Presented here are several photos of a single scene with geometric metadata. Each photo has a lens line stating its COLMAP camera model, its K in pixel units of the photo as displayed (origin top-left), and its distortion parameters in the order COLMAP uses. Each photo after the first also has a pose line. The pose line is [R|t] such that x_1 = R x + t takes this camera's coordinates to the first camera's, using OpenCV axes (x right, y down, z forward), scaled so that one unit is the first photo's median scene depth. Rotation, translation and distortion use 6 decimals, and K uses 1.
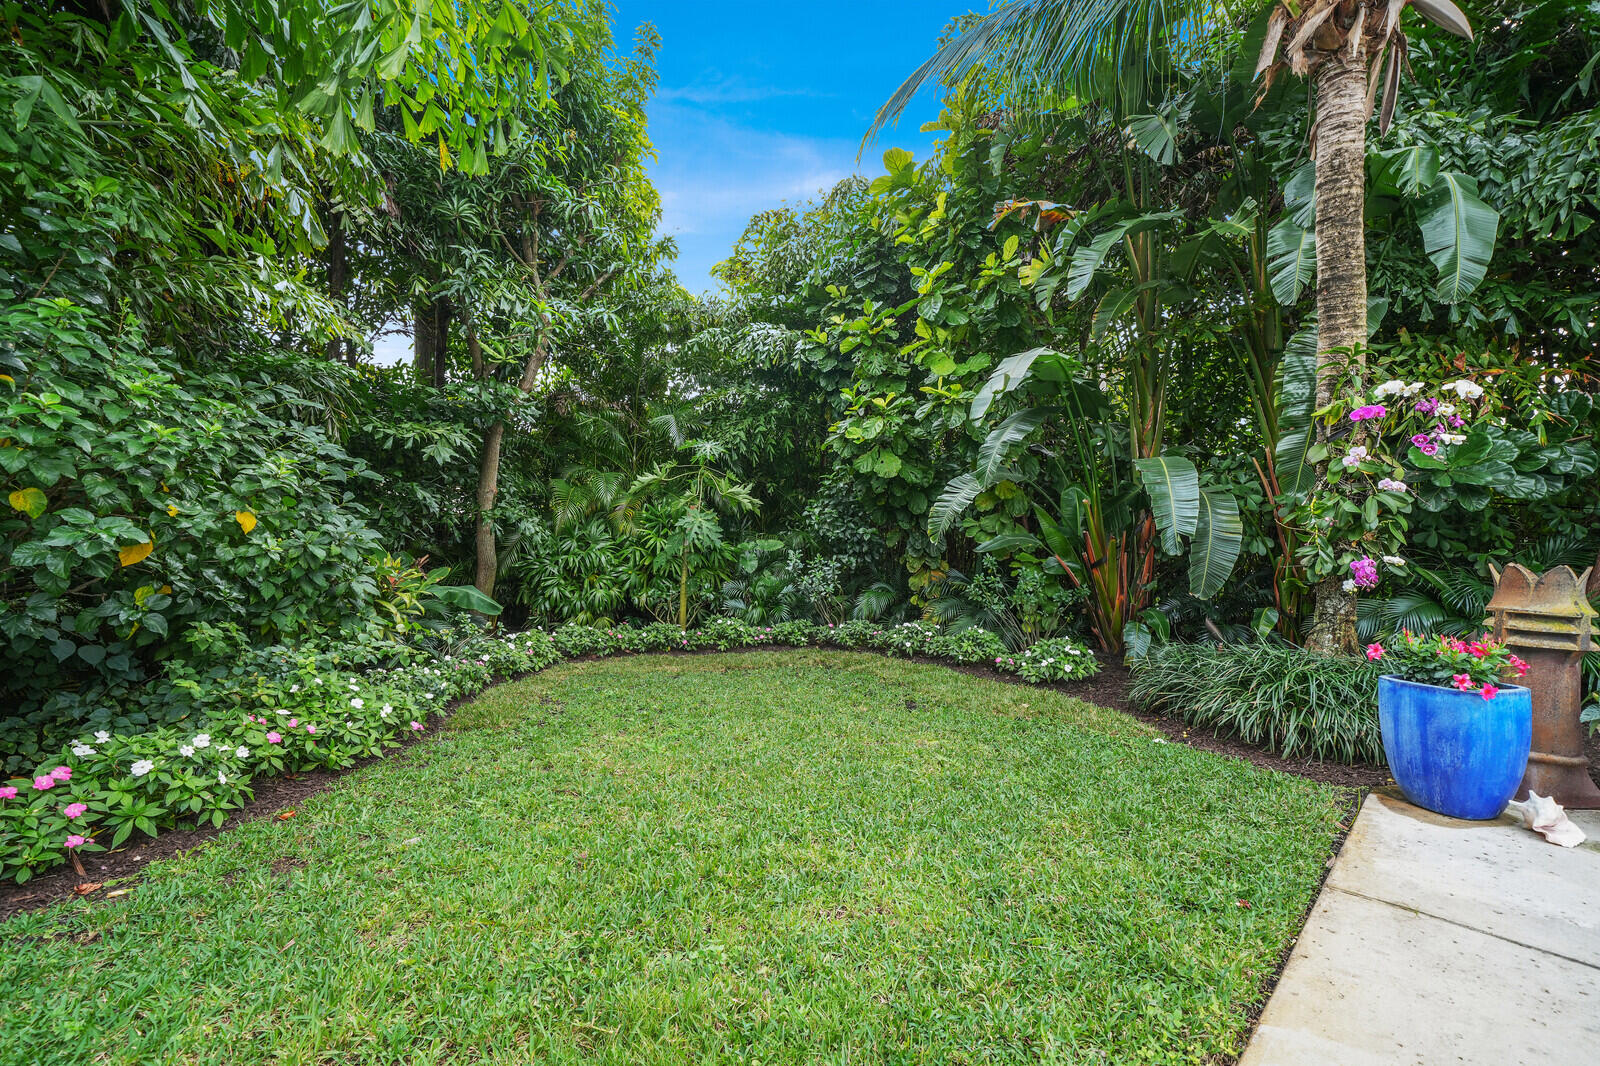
lens RADIAL K [[695.2, 0, 800.0], [0, 695.2, 533.0], [0, 0, 1]] dist [0.002167, 0.000360]
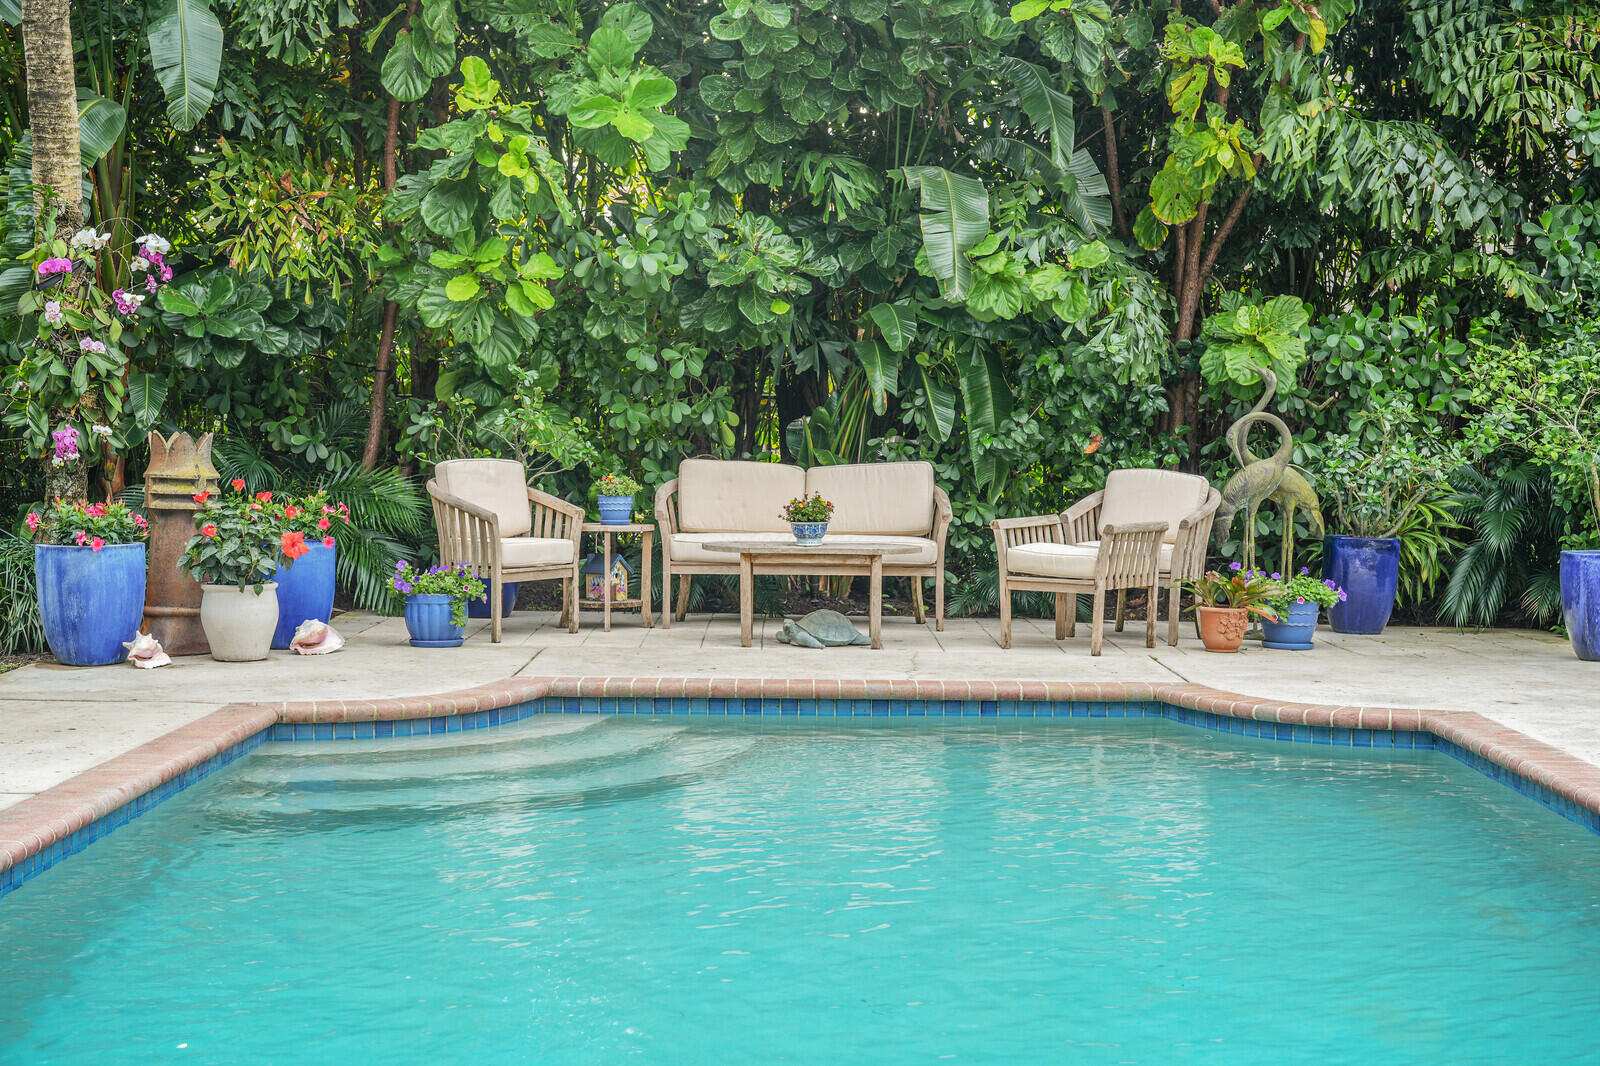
lens RADIAL K [[2224.3, 0, 793.0], [0, 2224.3, 567.7], [0, 0, 1]] dist [-0.013733, -0.045126]
pose [[0.717817, -0.056536, 0.693933, -0.265508], [-0.006393, 0.996120, 0.087770, -0.021735], [-0.696203, -0.067439, 0.714670, -0.897298]]
